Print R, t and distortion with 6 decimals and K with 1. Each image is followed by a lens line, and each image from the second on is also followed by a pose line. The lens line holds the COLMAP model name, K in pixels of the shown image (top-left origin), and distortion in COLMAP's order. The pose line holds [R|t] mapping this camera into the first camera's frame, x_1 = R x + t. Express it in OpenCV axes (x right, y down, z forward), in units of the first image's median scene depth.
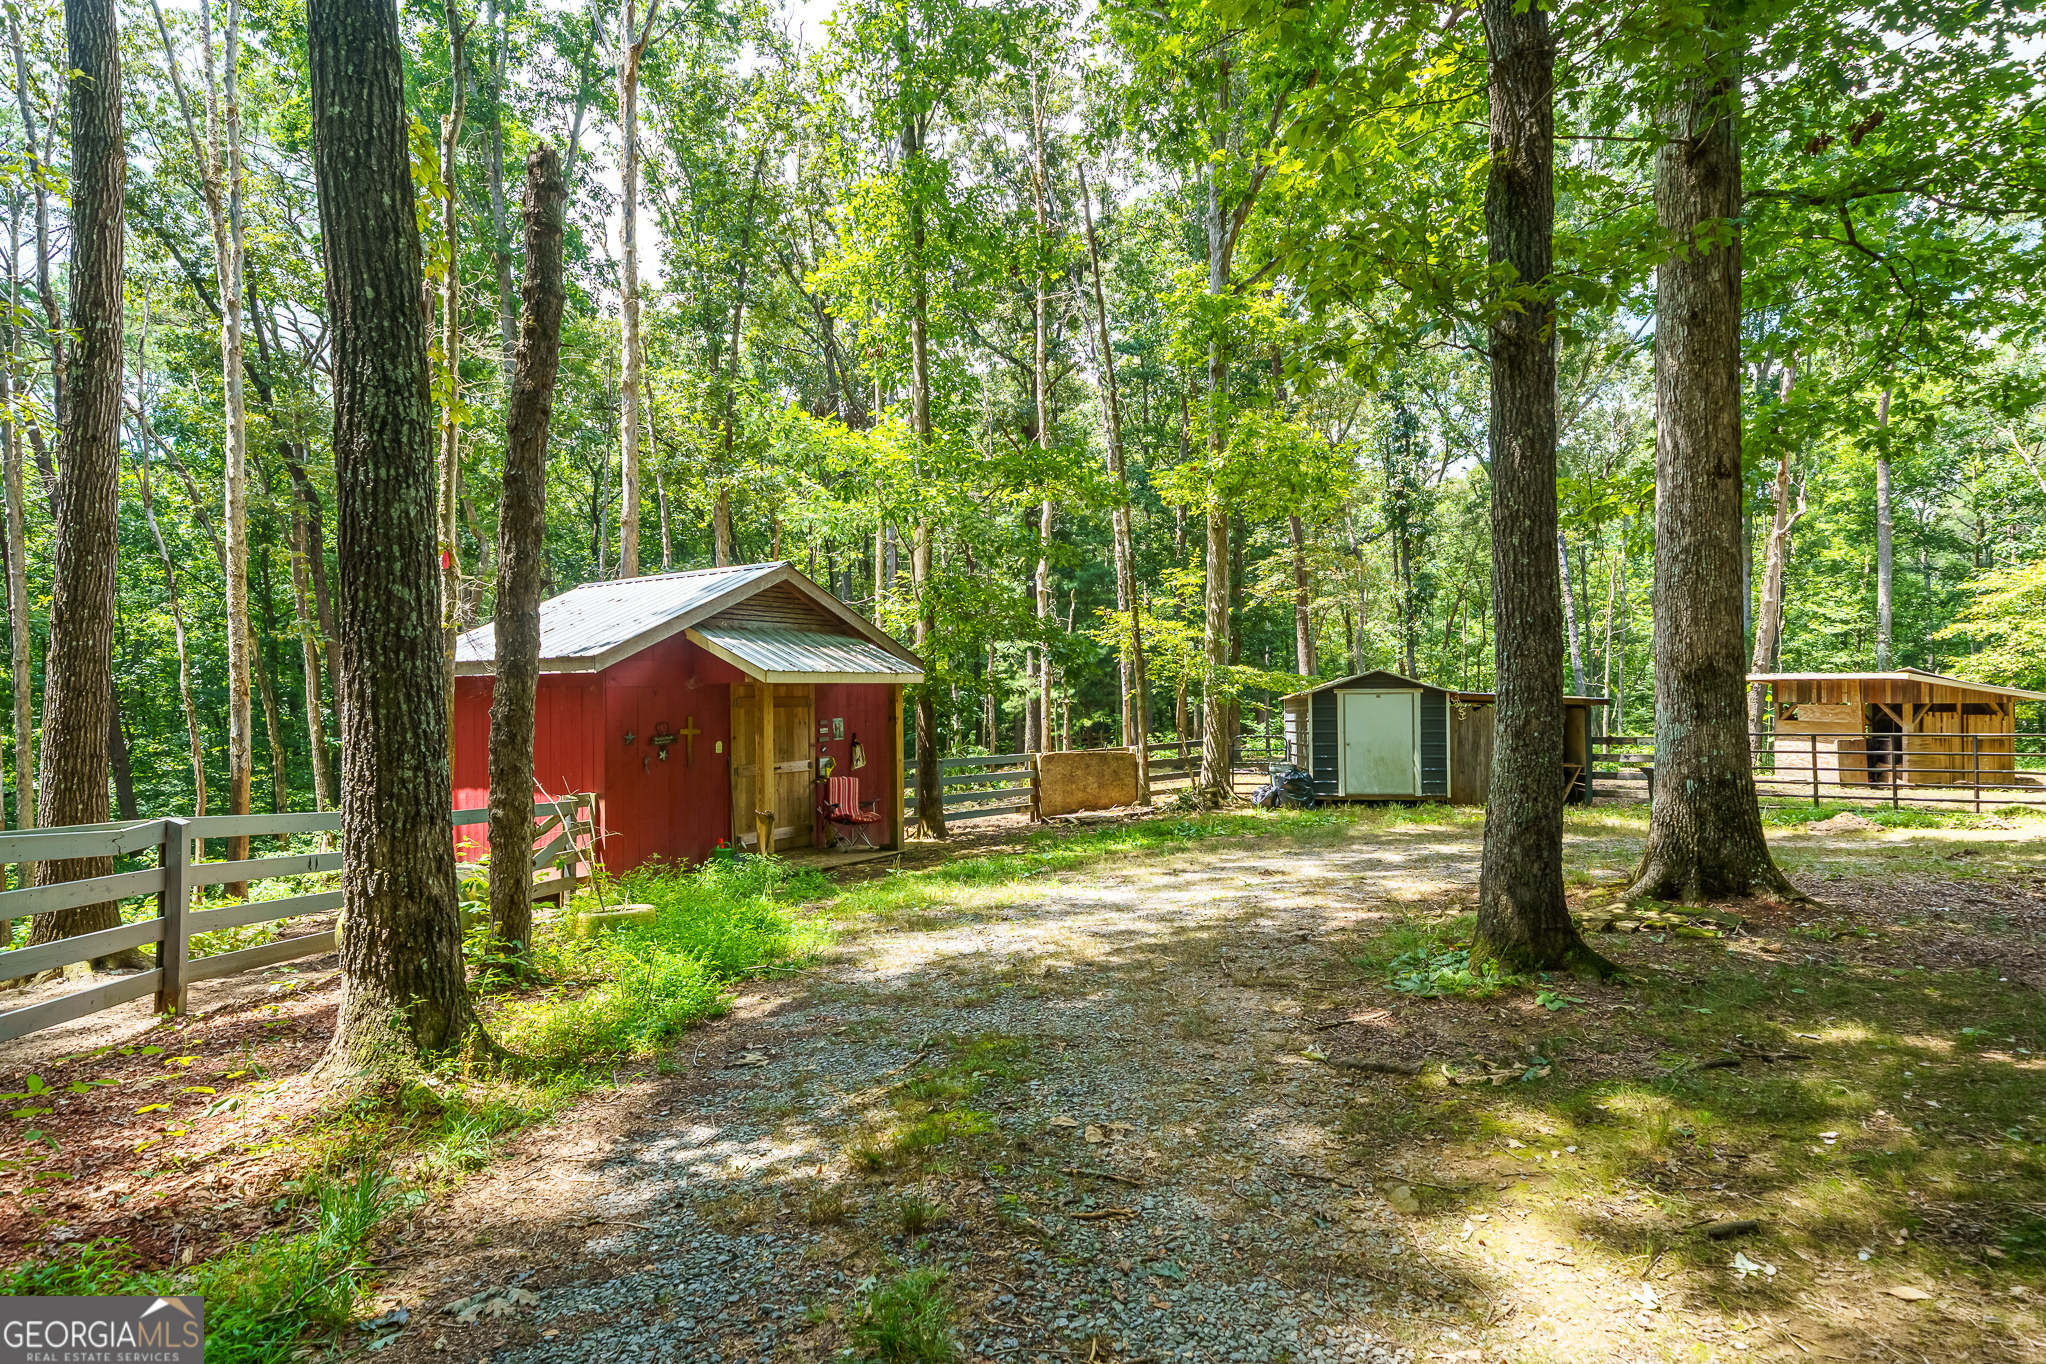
lens RADIAL K [[1084.6, 0, 1022.7], [0, 1084.6, 687.0], [0, 0, 1]] dist [0.002105, 0.000241]
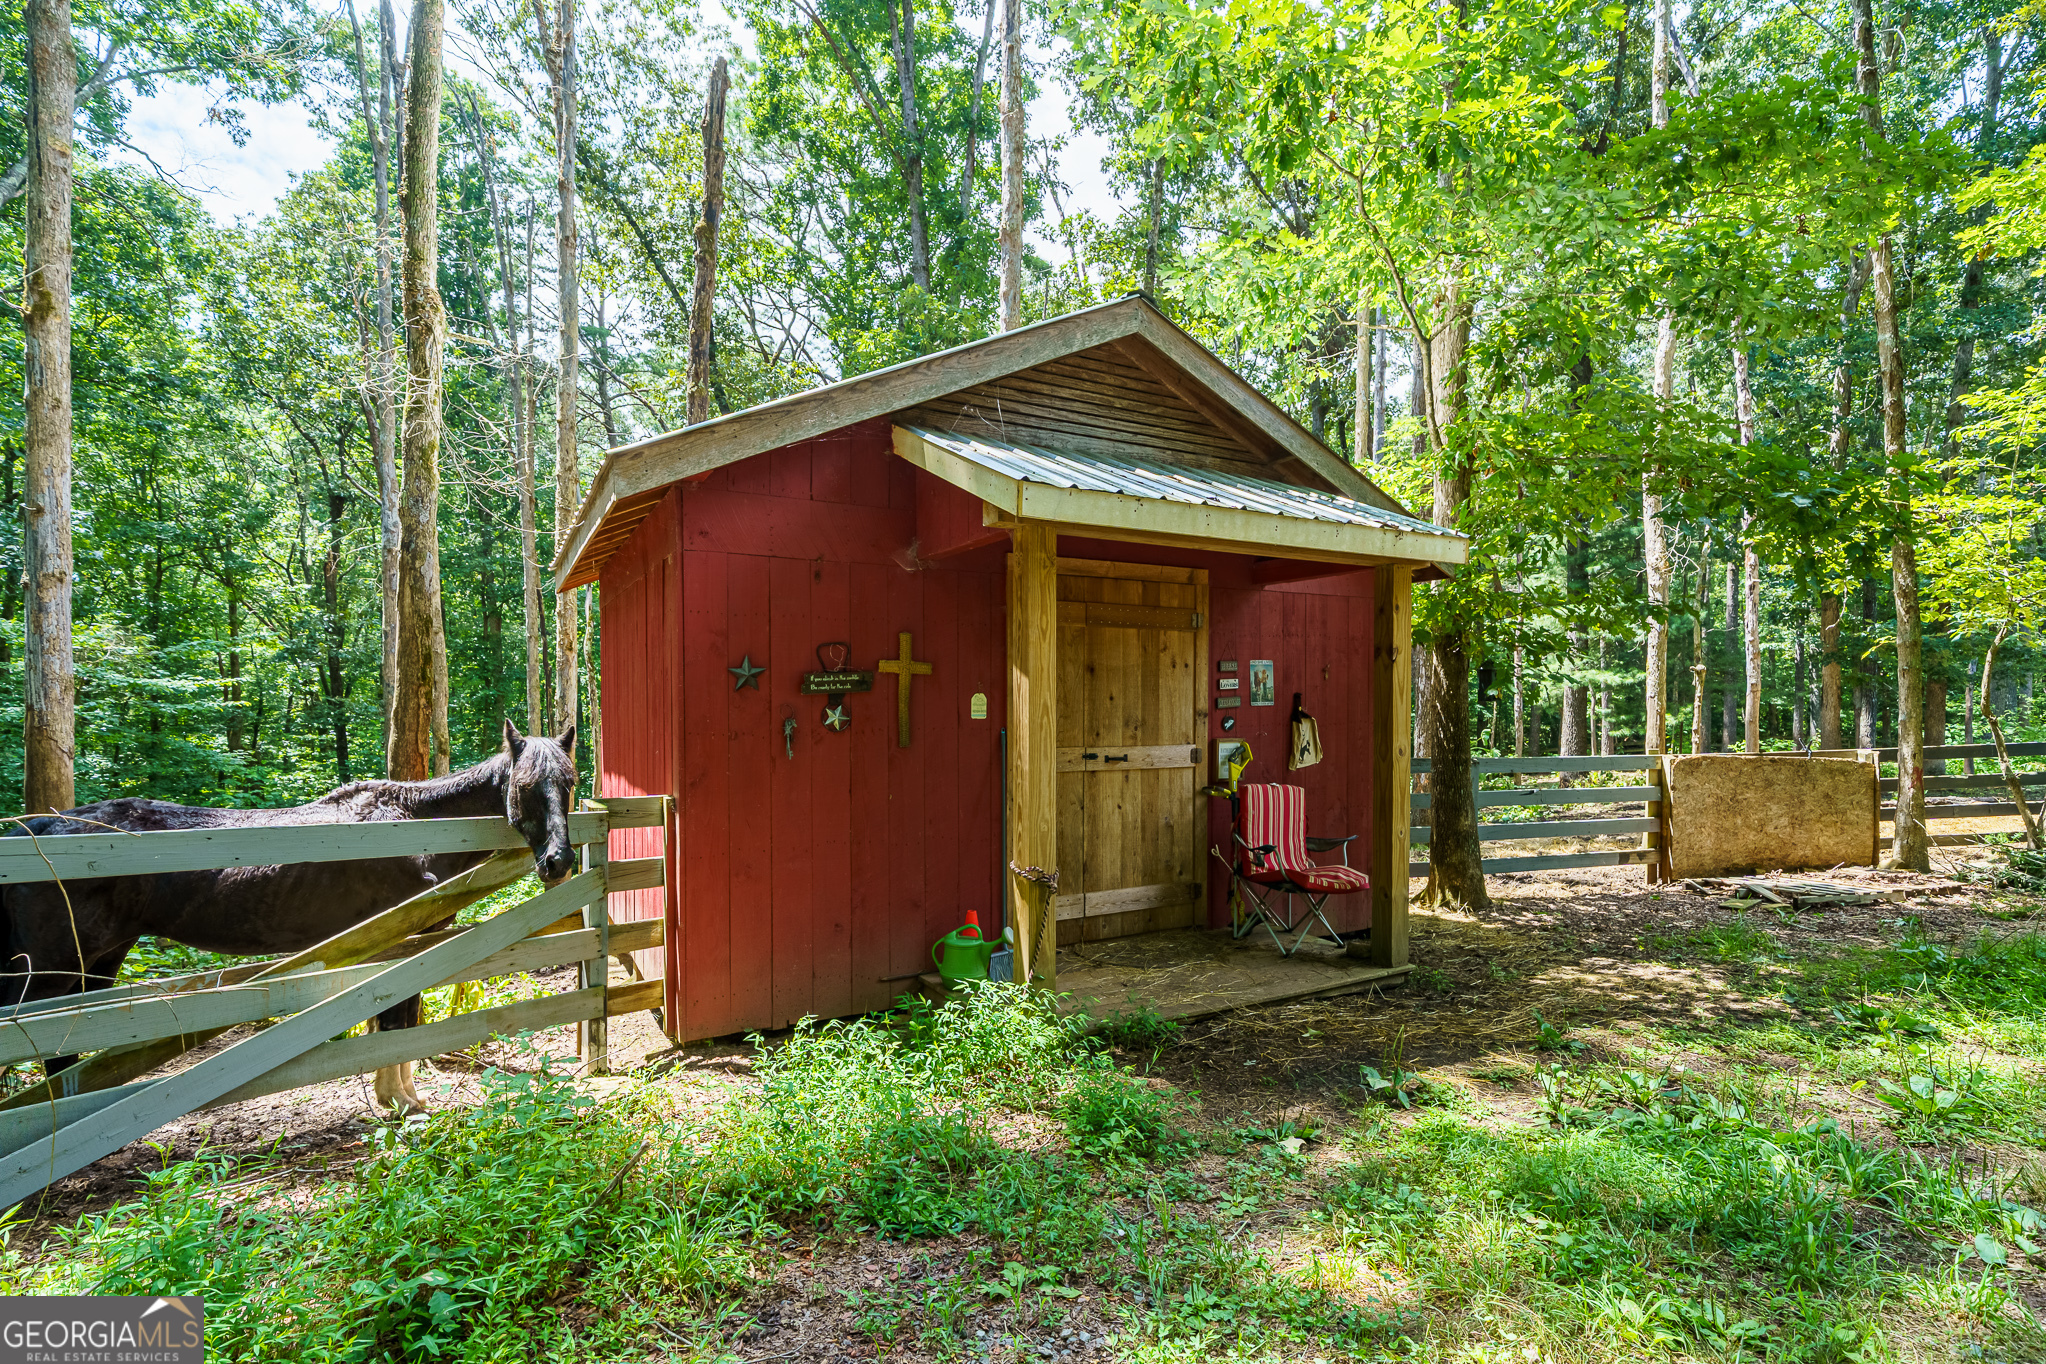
lens RADIAL K [[947.8, 0, 1026.4], [0, 947.8, 693.1], [0, 0, 1]] dist [-0.002723, -0.000204]
pose [[0.892859, 0.008494, -0.450257, -0.061461], [-0.009486, 0.999955, 0.000054, 0.035812], [0.450237, 0.004223, 0.892899, 0.473473]]
